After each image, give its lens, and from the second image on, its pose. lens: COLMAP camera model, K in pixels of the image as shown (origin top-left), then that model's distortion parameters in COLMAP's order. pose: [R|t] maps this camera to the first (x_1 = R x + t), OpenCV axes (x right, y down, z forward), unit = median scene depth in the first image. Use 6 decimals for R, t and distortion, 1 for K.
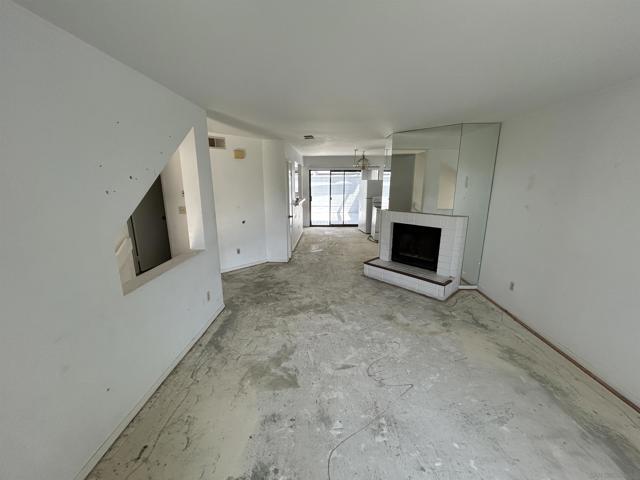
lens RADIAL K [[256.9, 0, 318.4], [0, 256.9, 241.3], [0, 0, 1]] dist [-0.004495, -0.000377]
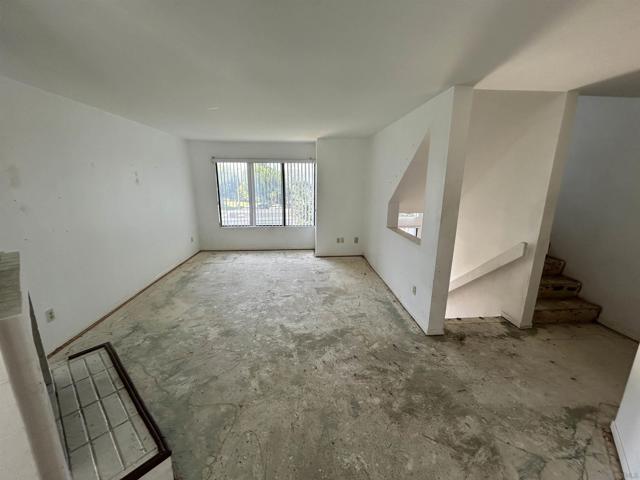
lens RADIAL K [[256.9, 0, 321.6], [0, 256.9, 237.5], [0, 0, 1]] dist [-0.004495, -0.000377]
pose [[-0.993511, 0.018184, -0.112269, 0.050443], [-0.032930, 0.898861, 0.436994, -0.392629], [0.108861, 0.437856, -0.892430, 1.699630]]
